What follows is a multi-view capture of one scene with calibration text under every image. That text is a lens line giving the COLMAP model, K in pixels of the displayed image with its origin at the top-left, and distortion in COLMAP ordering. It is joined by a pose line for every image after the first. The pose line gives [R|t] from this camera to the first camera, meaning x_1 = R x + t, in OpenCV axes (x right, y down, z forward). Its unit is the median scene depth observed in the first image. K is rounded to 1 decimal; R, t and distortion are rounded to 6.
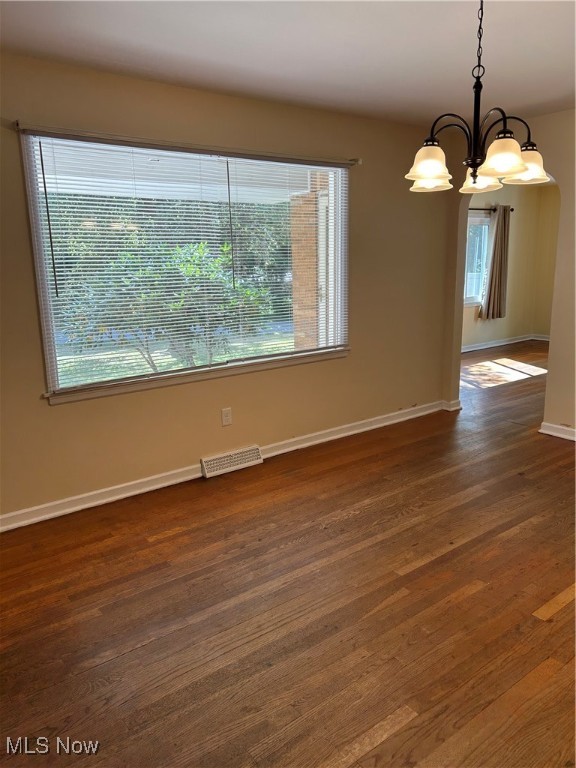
lens RADIAL K [[585.4, 0, 282.7], [0, 585.4, 381.8], [0, 0, 1]] dist [0.059677, -0.067918]
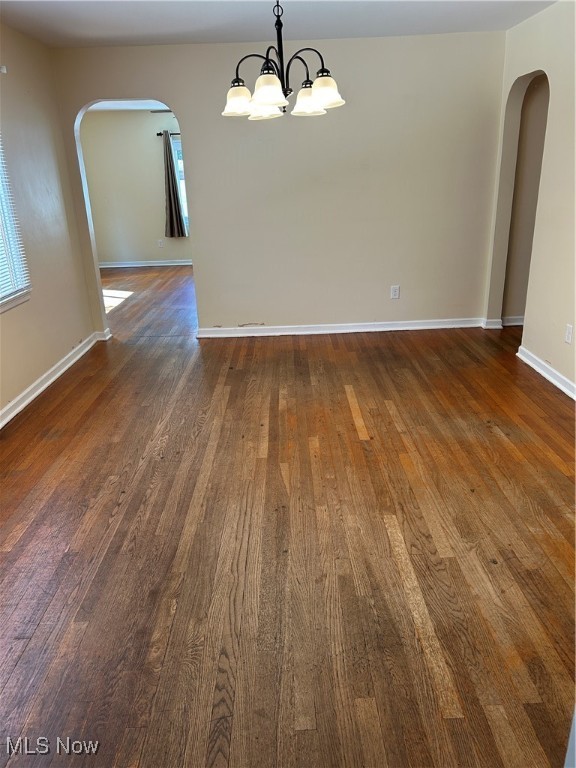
lens RADIAL K [[585.4, 0, 283.9], [0, 585.4, 380.4], [0, 0, 1]] dist [0.059677, -0.067918]
pose [[0.605931, -0.269474, 0.748486, -0.590955], [0.193175, 0.962560, 0.190162, -0.034693], [-0.771706, 0.029364, 0.635301, 0.218945]]
